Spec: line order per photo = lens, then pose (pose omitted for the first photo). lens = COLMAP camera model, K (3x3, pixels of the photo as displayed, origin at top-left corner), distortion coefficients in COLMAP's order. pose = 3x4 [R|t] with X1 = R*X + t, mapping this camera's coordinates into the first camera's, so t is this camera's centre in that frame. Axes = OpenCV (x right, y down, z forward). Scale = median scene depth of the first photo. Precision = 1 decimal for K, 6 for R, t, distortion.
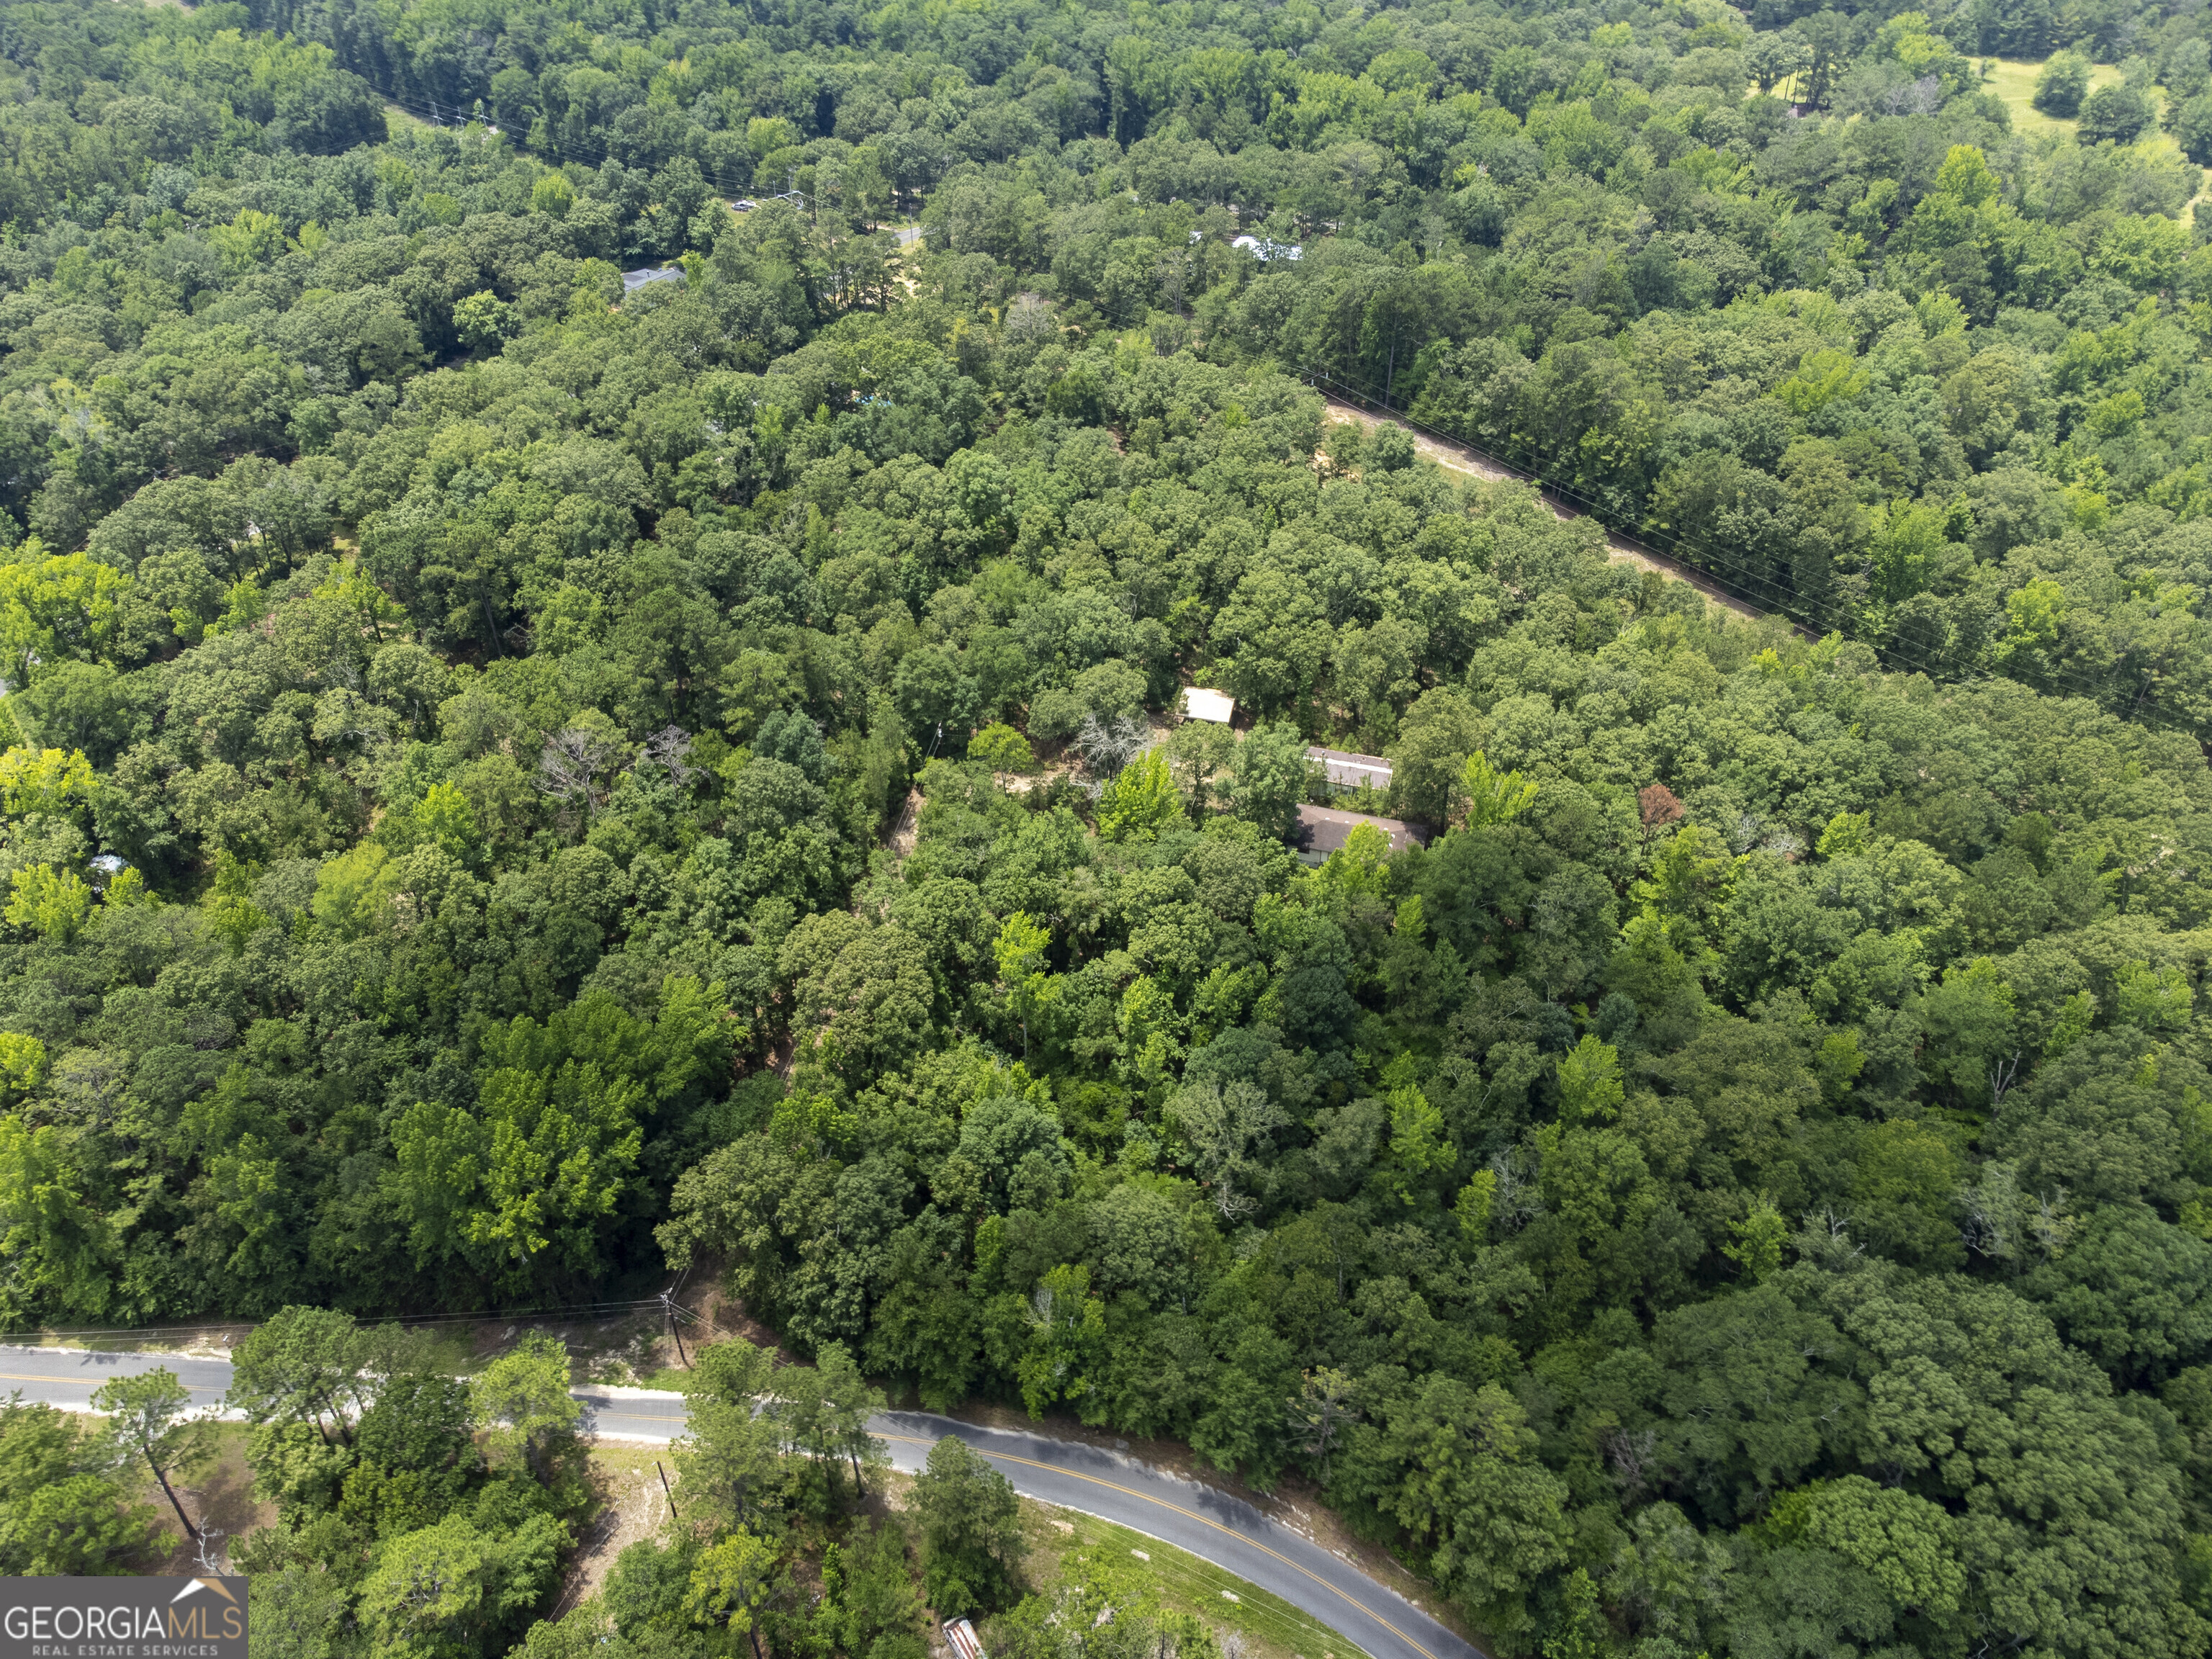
lens RADIAL K [[1648.3, 0, 1107.4], [0, 1648.3, 849.7], [0, 0, 1]] dist [0.018411, 0.002678]
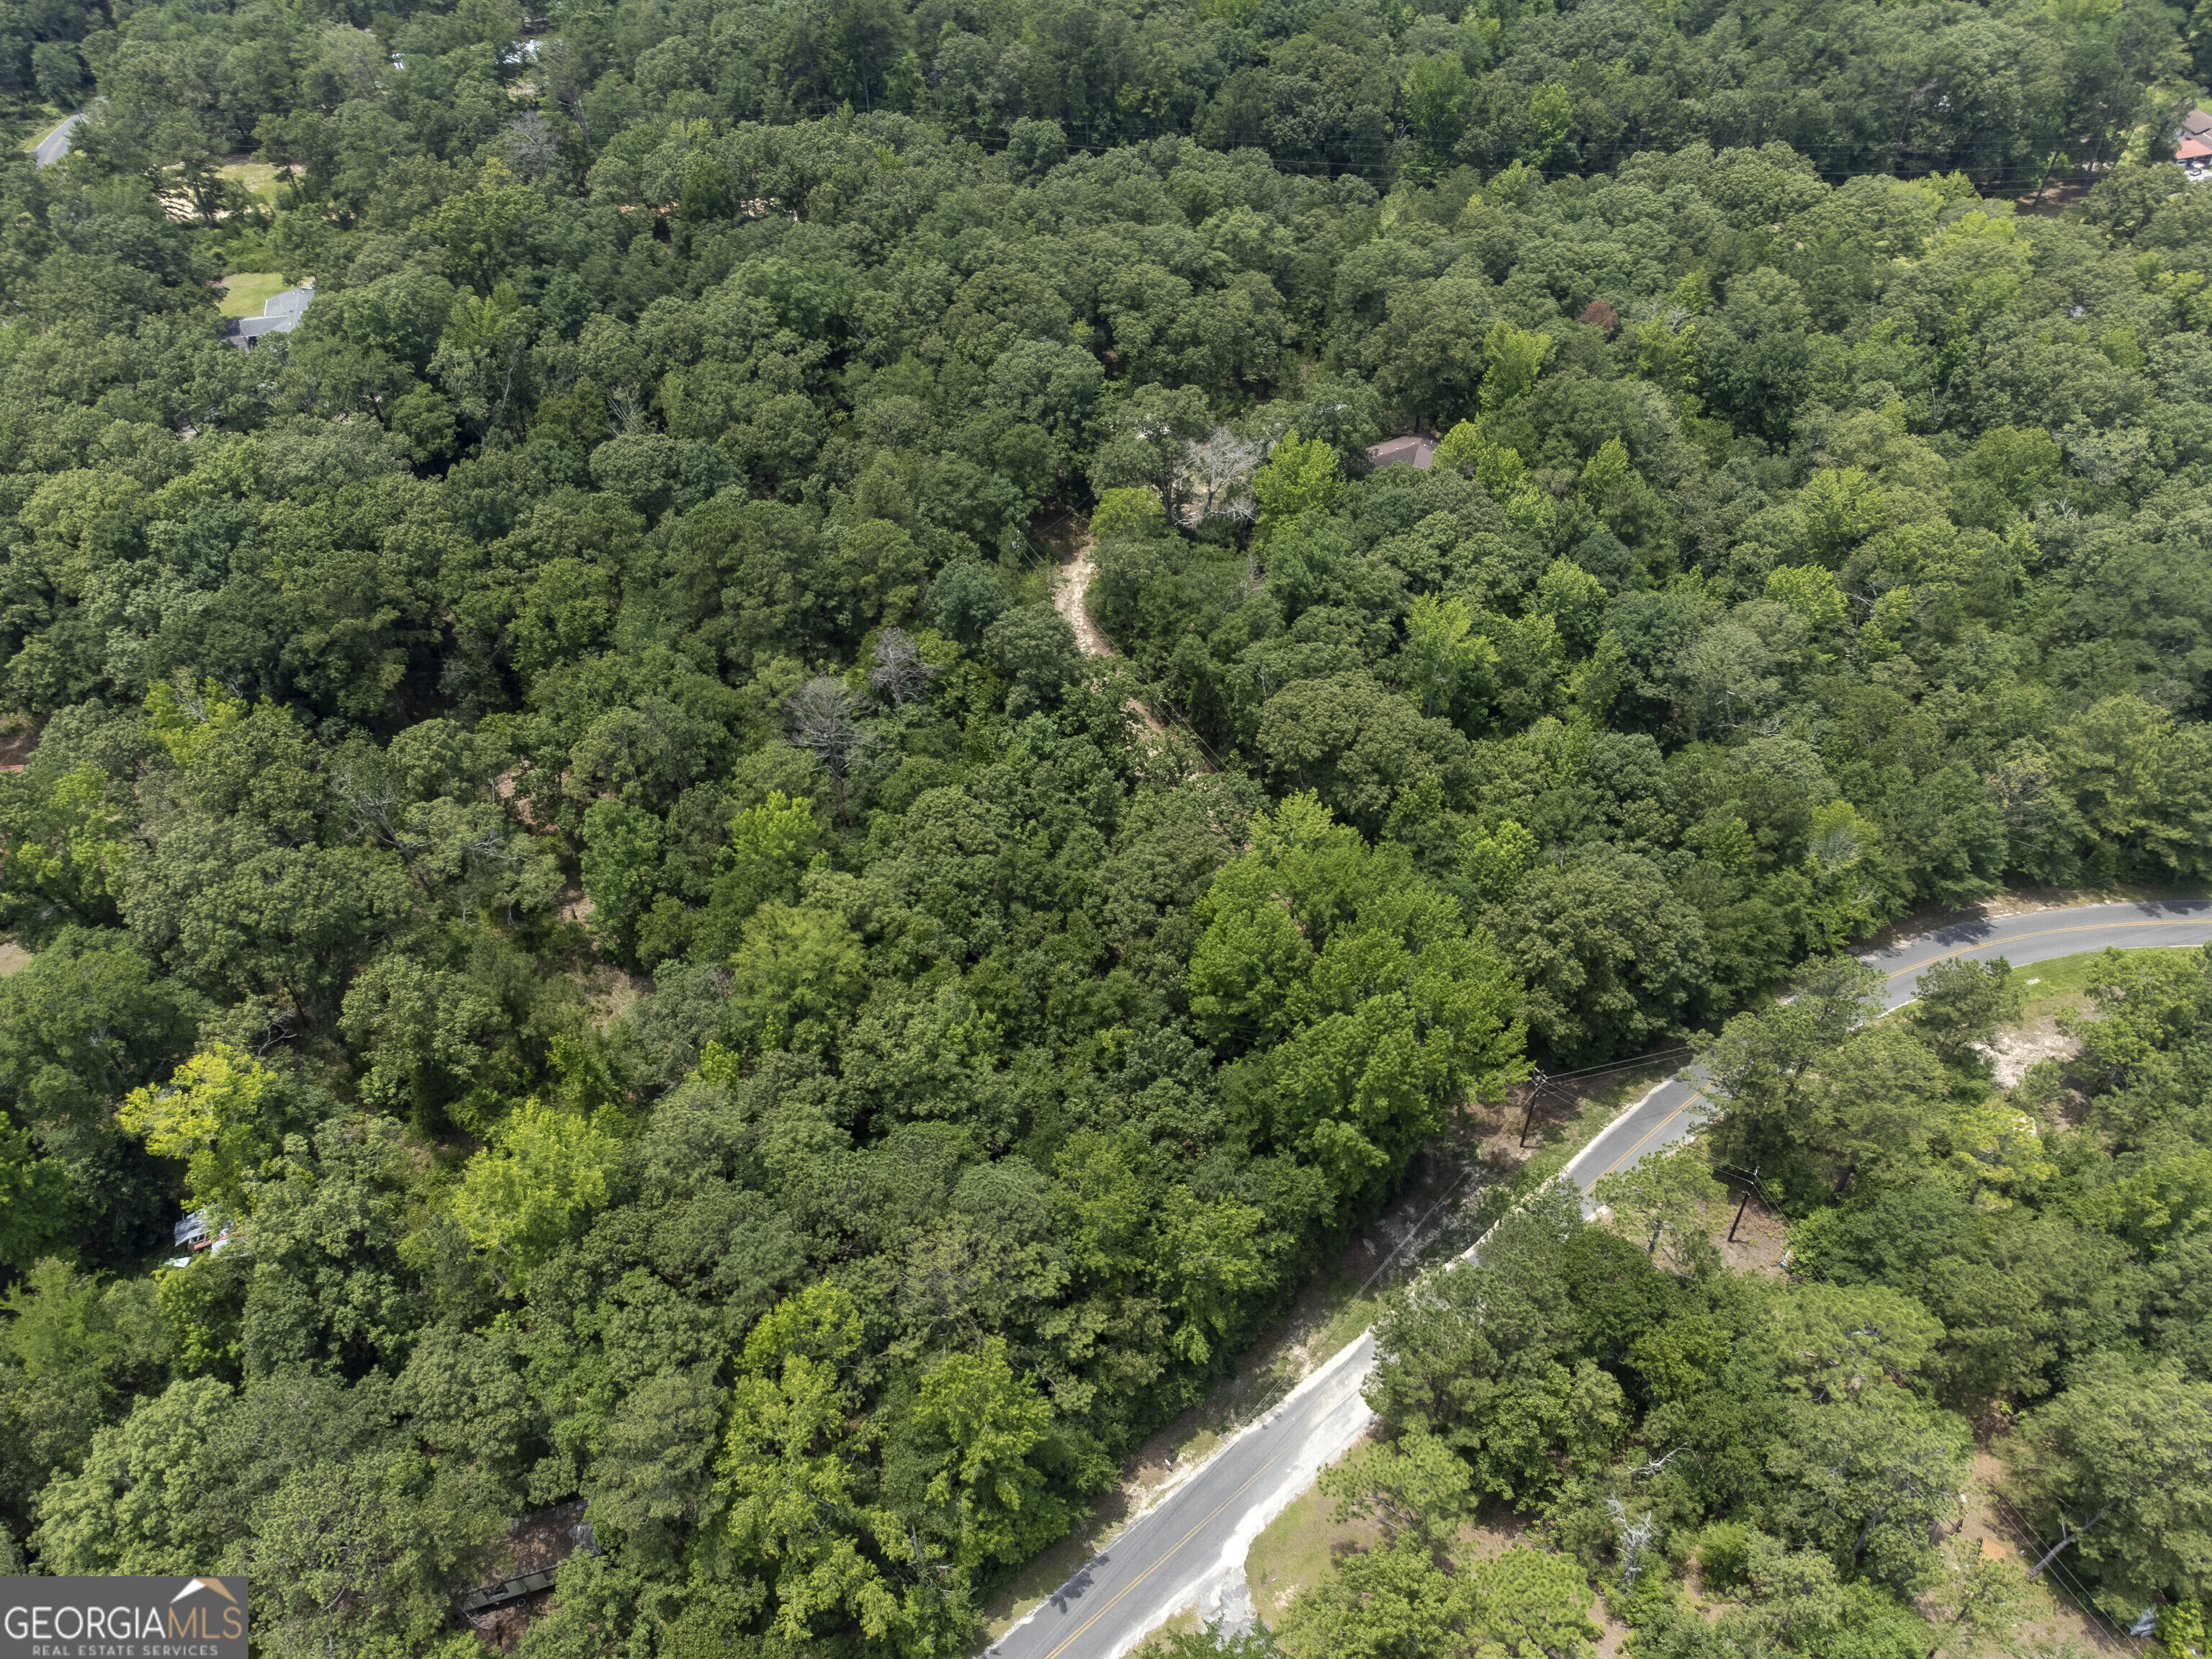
lens RADIAL K [[1648.3, 0, 1106.4], [0, 1648.3, 841.1], [0, 0, 1]] dist [0.018411, 0.002678]
pose [[0.715264, -0.488012, 0.500241, -0.612934], [0.443786, 0.870128, 0.214316, -0.104700], [-0.539863, 0.068708, 0.838944, 0.267922]]
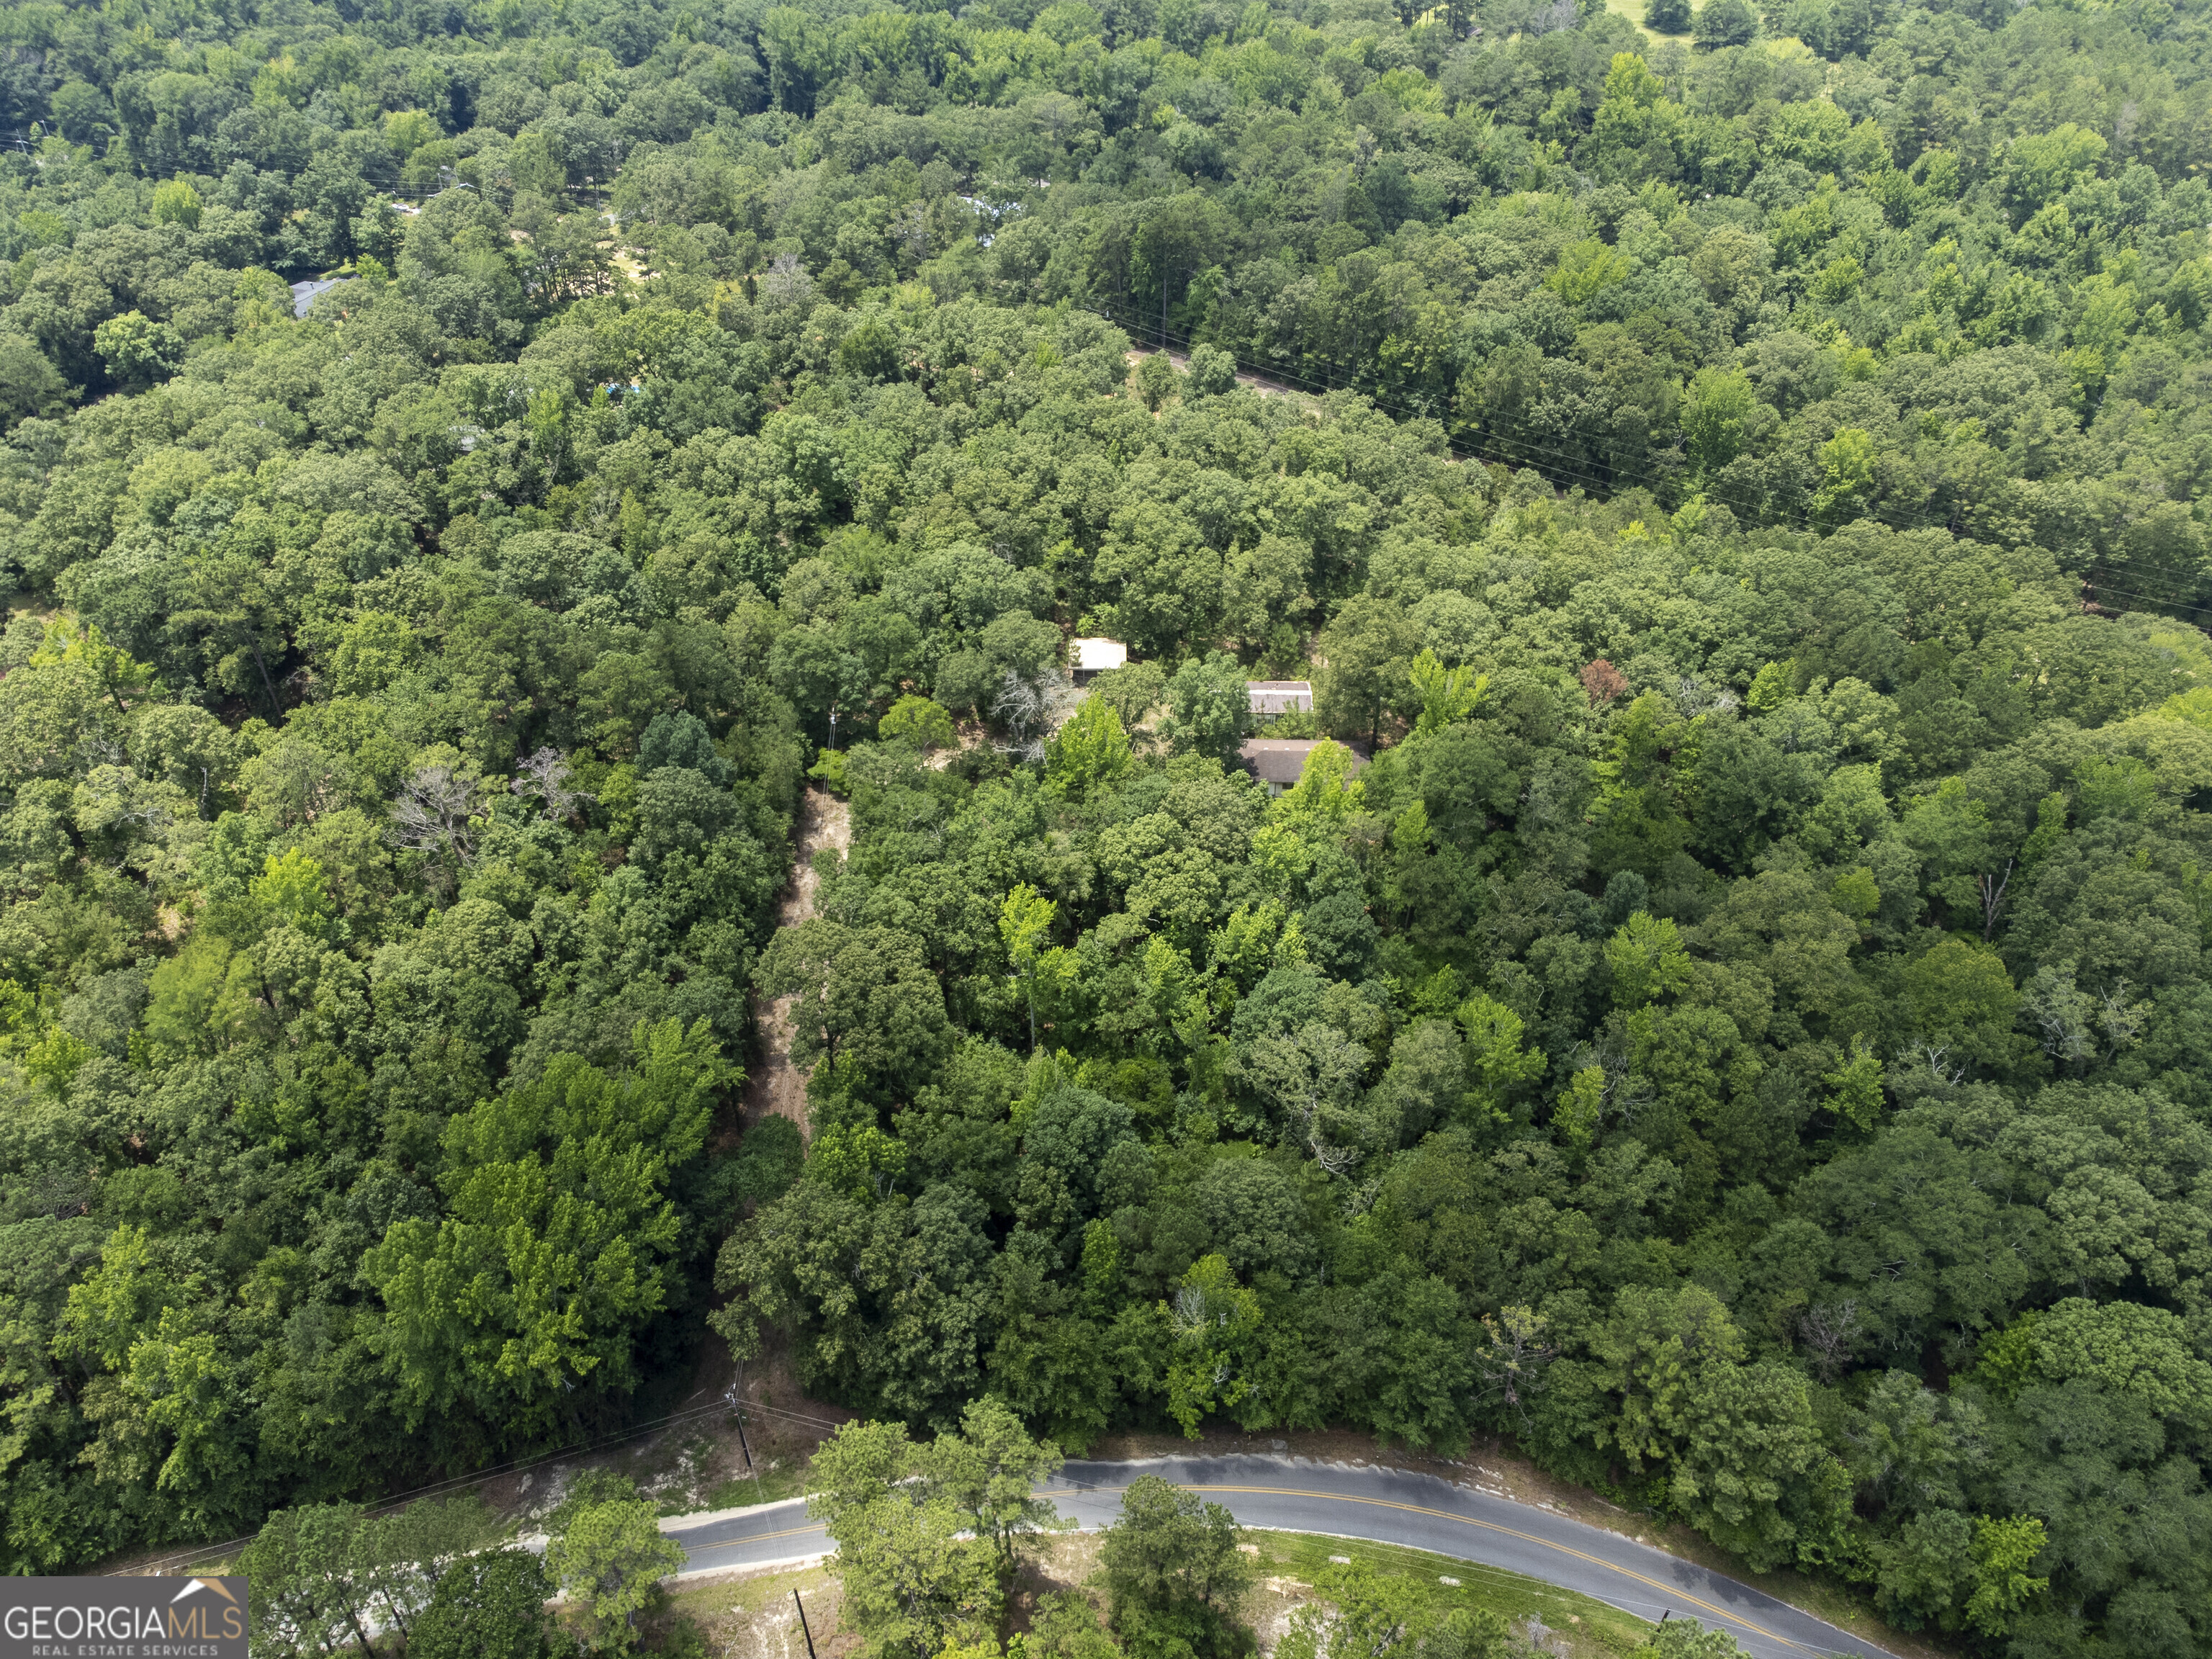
lens RADIAL K [[1648.3, 0, 1108.8], [0, 1648.3, 846.2], [0, 0, 1]] dist [0.018411, 0.002678]
pose [[0.968455, -0.158019, 0.192677, -0.147768], [0.159475, 0.987169, 0.008030, 0.014674], [-0.191474, 0.022951, 0.981229, 0.100282]]
